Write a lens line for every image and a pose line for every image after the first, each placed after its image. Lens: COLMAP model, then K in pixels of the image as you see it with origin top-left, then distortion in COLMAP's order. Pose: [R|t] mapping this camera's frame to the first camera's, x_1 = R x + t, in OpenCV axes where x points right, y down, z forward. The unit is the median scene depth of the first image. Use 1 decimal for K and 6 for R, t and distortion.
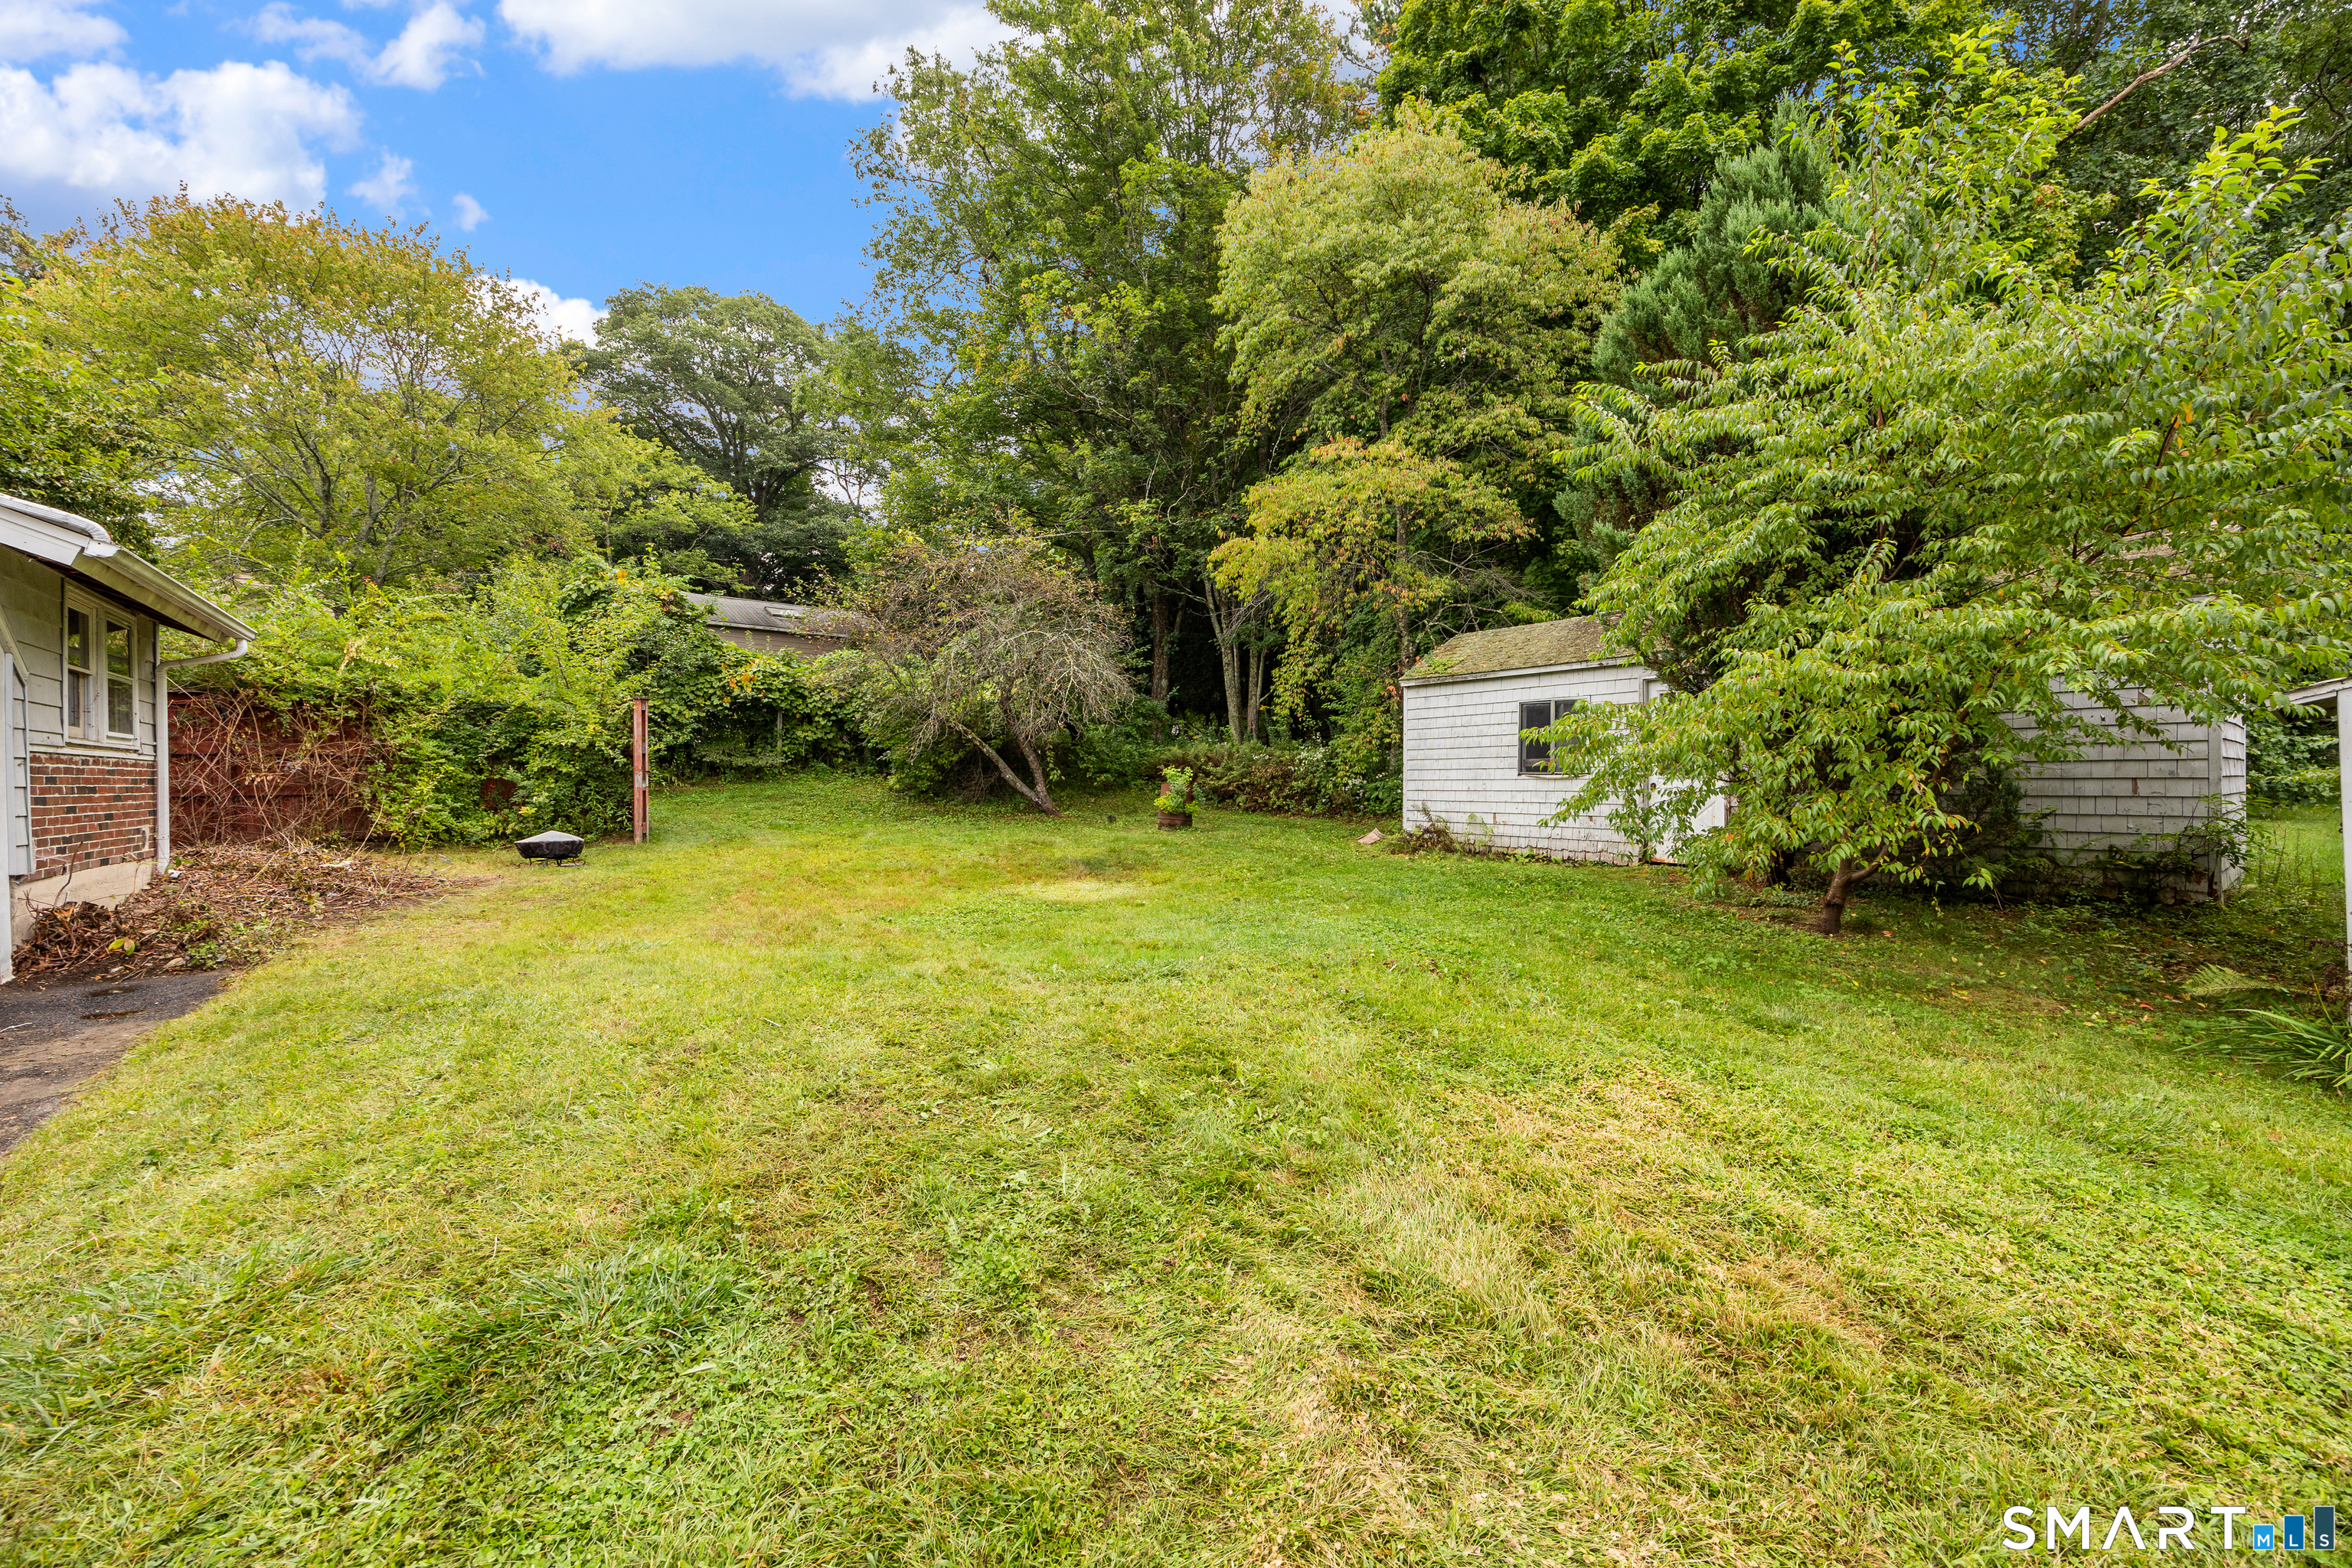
lens RADIAL K [[949.2, 0, 1174.2], [0, 949.2, 758.1], [0, 0, 1]] dist [-0.001358, 0.000054]
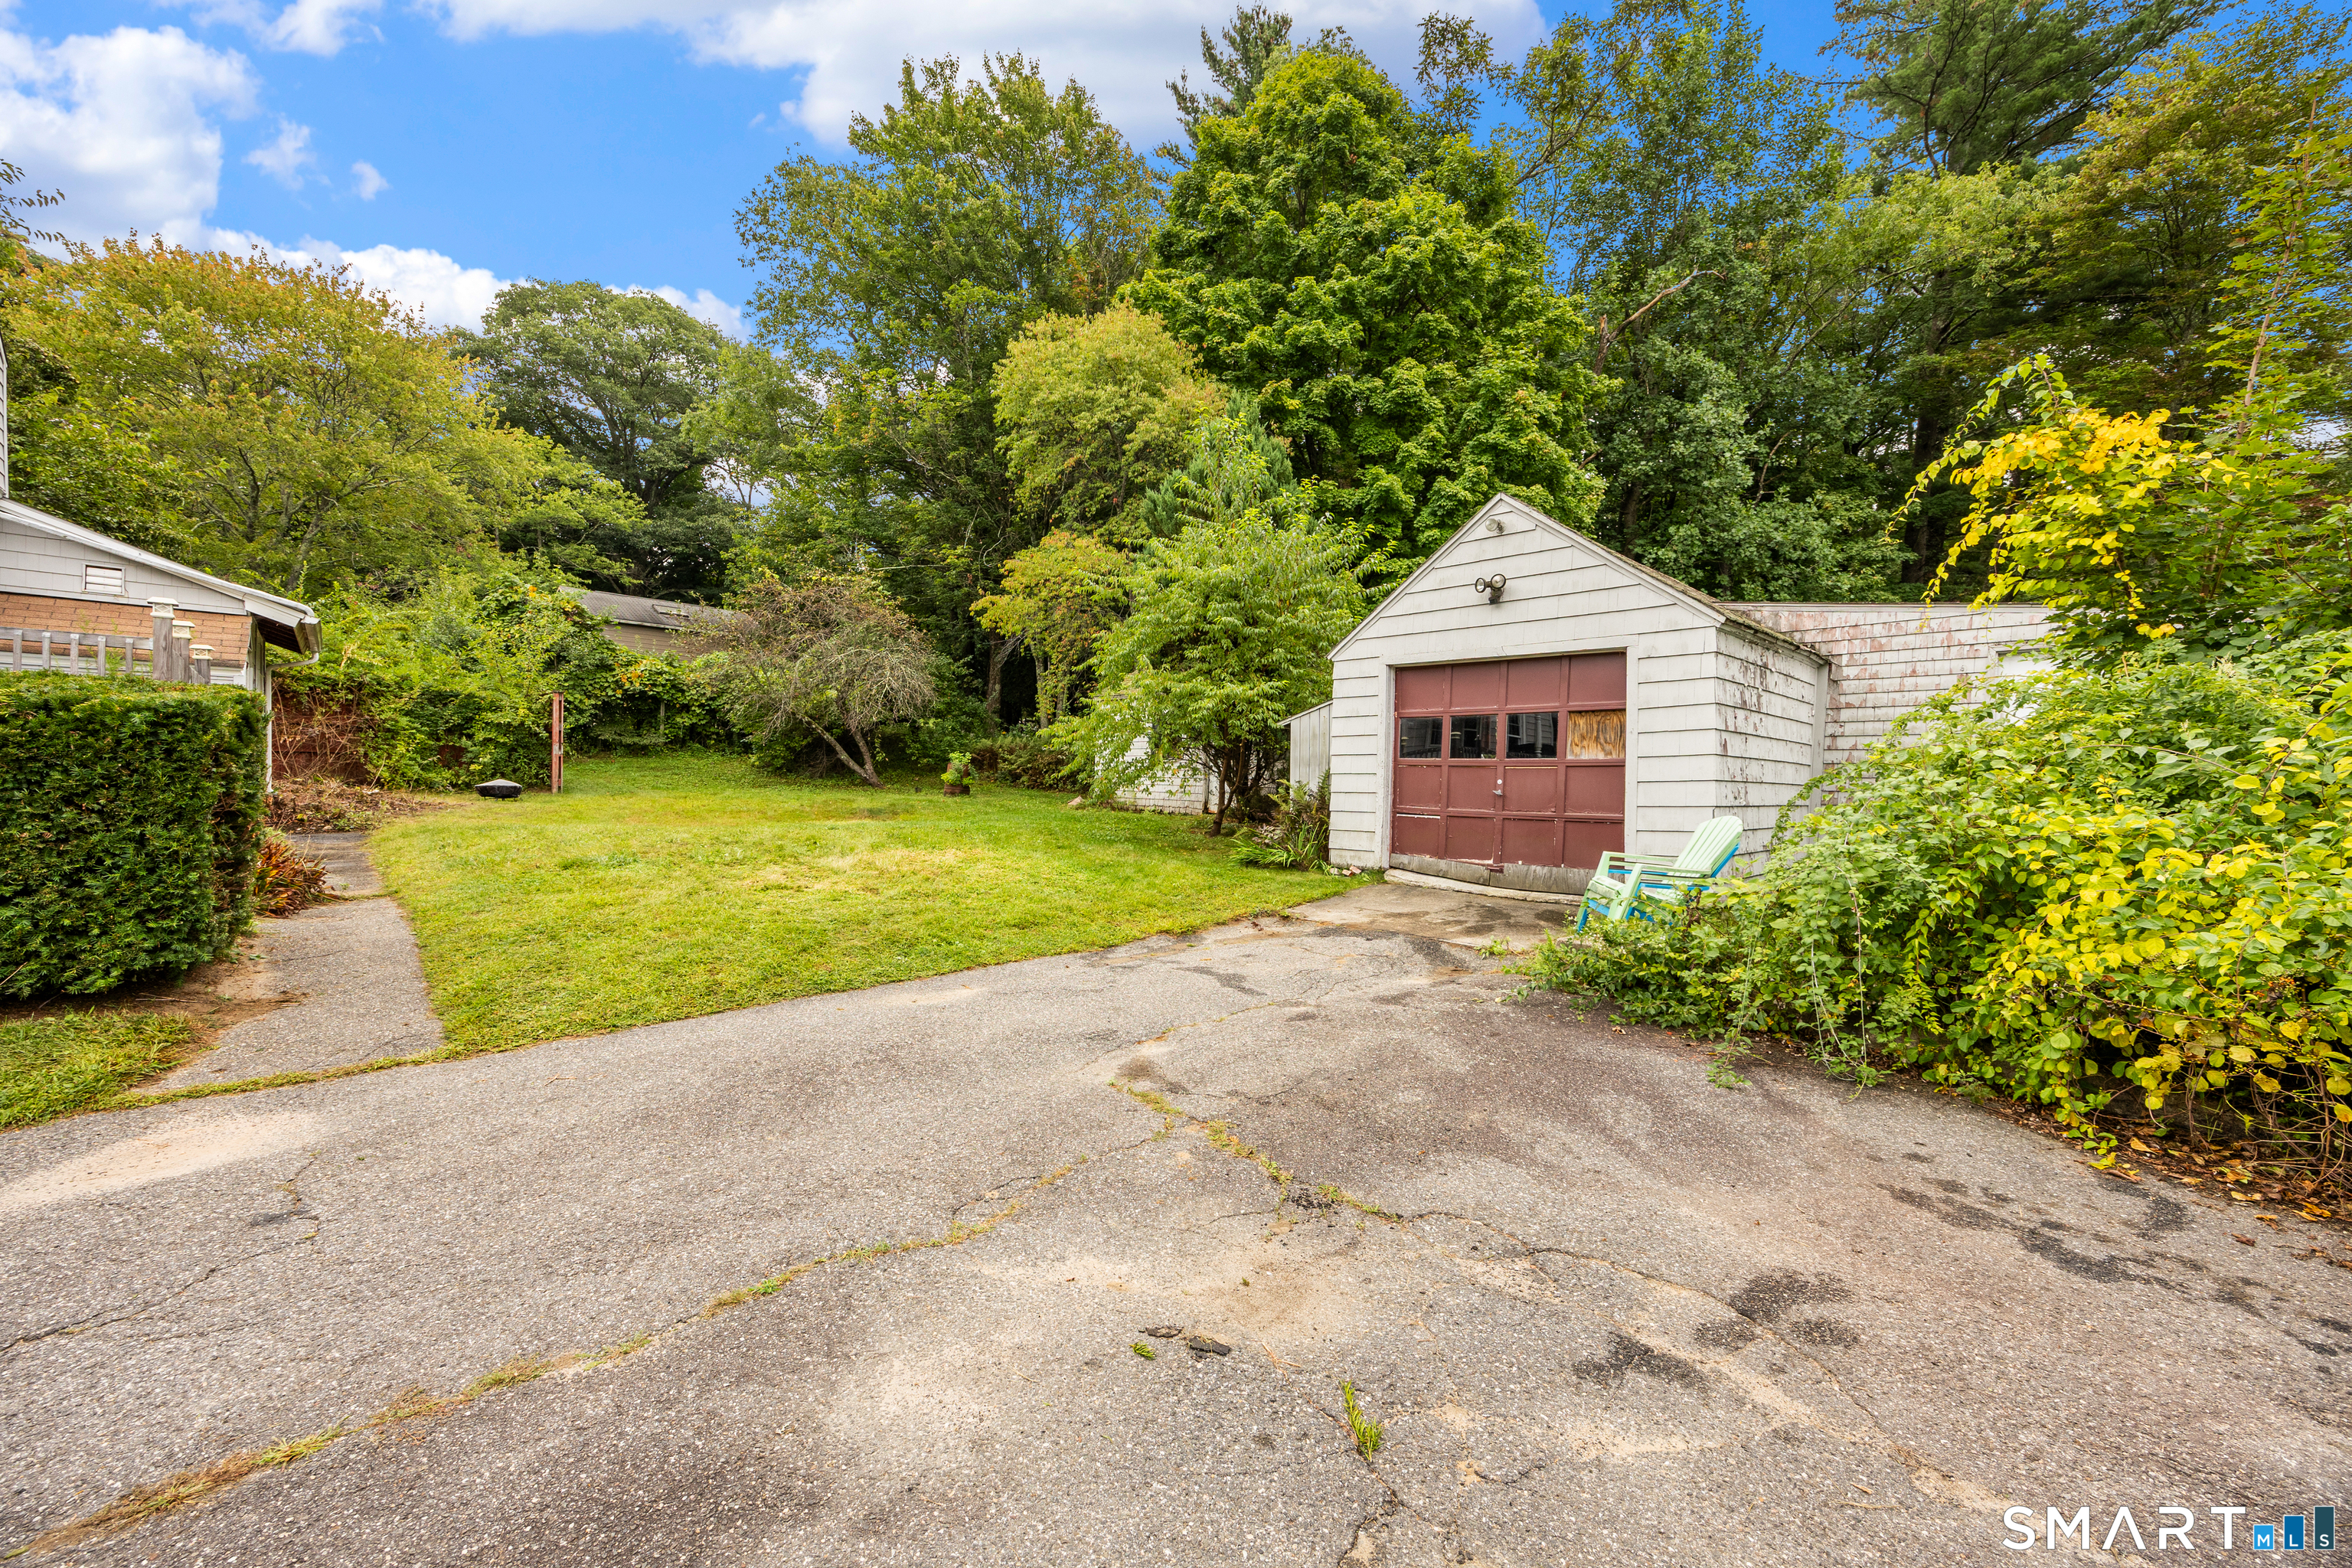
lens RADIAL K [[939.4, 0, 1170.6], [0, 939.4, 768.9], [0, 0, 1]] dist [0.001416, 0.000186]
pose [[0.994782, 0.025157, 0.098875, 0.181782], [-0.026429, 0.999584, 0.011574, 0.010450], [-0.098543, -0.014127, 0.995033, -0.419675]]
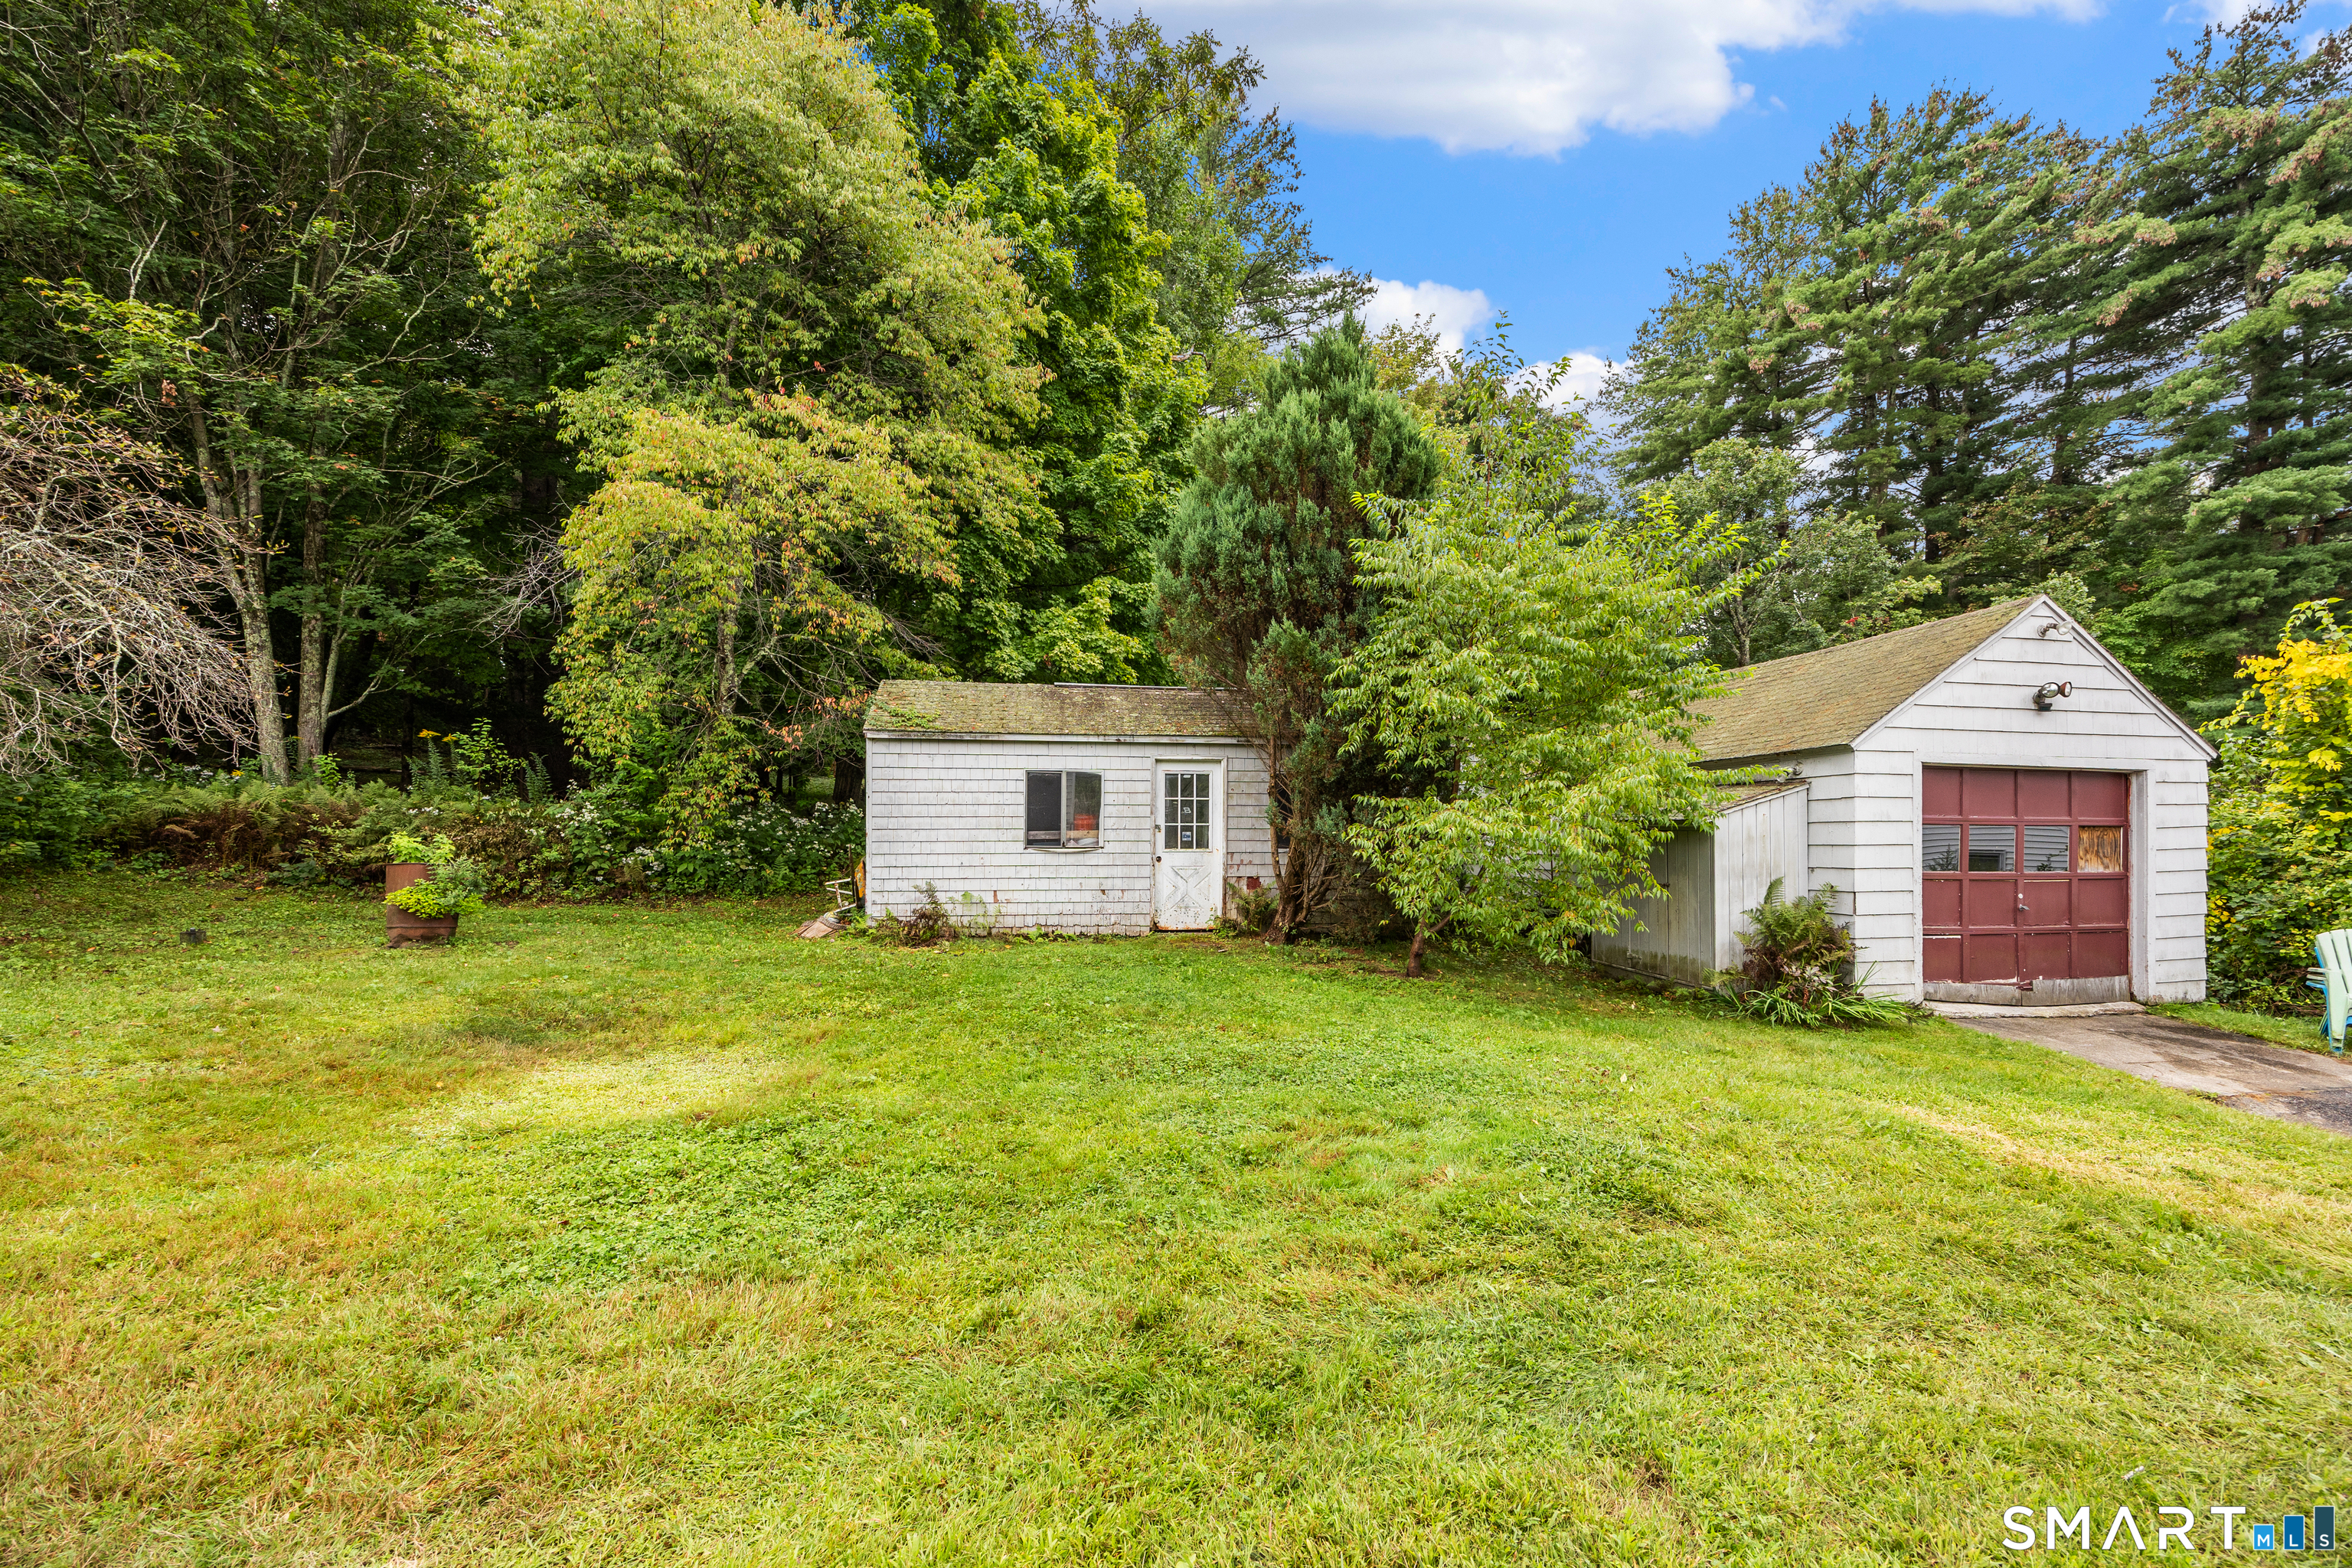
lens RADIAL K [[934.3, 0, 1179.1], [0, 934.3, 816.7], [0, 0, 1]] dist [0.002781, 0.000208]
pose [[0.459089, 0.004694, 0.888378, -0.295492], [-0.026756, 0.999605, 0.008545, -0.019664], [-0.887987, -0.027692, 0.459034, 0.348247]]
